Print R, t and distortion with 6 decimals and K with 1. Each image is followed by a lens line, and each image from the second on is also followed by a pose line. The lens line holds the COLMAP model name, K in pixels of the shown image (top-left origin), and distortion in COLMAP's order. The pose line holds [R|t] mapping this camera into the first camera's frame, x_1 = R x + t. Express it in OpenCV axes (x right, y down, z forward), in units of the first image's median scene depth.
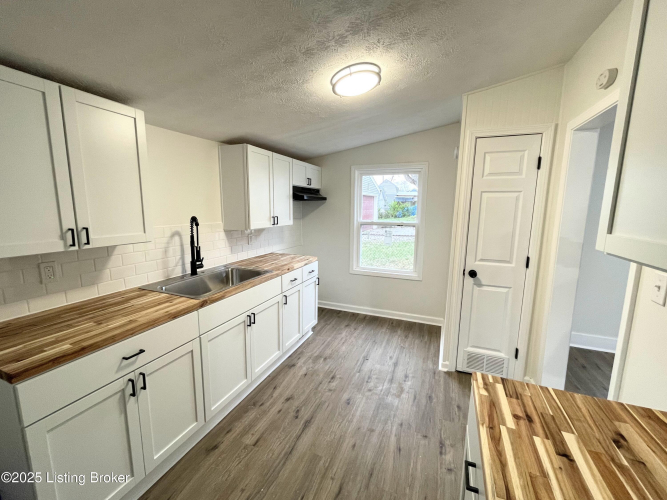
lens RADIAL K [[270.7, 0, 332.2], [0, 270.7, 248.5], [0, 0, 1]] dist [-0.000503, -0.000562]
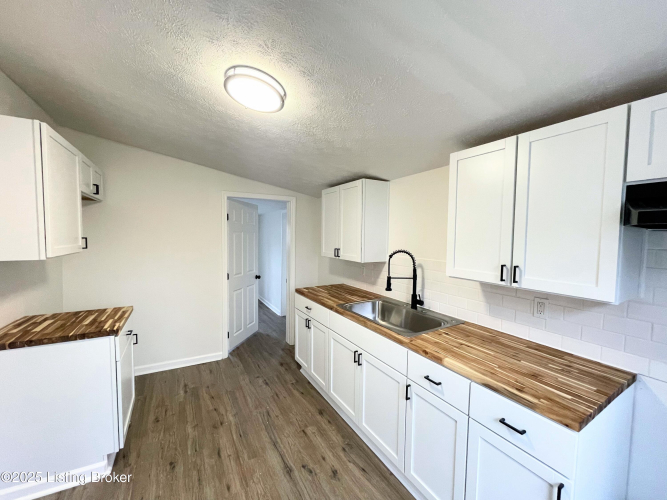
lens RADIAL K [[270.7, 0, 335.6], [0, 270.7, 249.2], [0, 0, 1]] dist [-0.000503, -0.000562]
pose [[-0.600098, 0.027442, -0.799456, 0.467023], [-0.138814, 0.980676, 0.137861, -0.218585], [0.787790, 0.193706, -0.584692, 1.333606]]
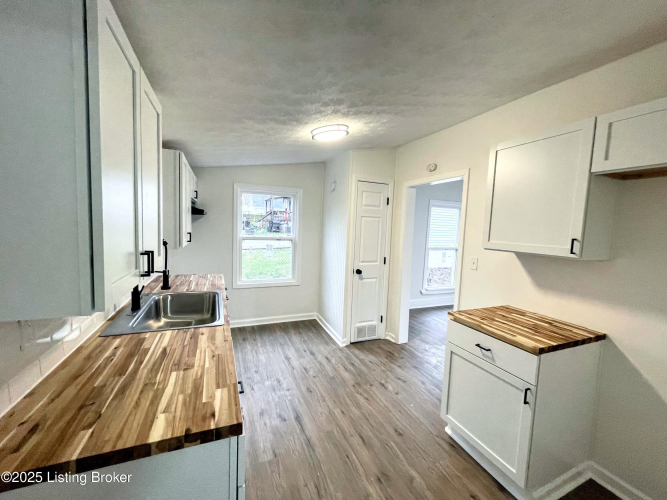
lens RADIAL K [[270.7, 0, 326.1], [0, 270.7, 248.1], [0, 0, 1]] dist [-0.000503, -0.000562]
pose [[0.718294, -0.041431, 0.694505, -0.658292], [0.074728, 0.997045, -0.017809, -0.022192], [-0.691715, 0.064691, 0.719268, 0.064993]]
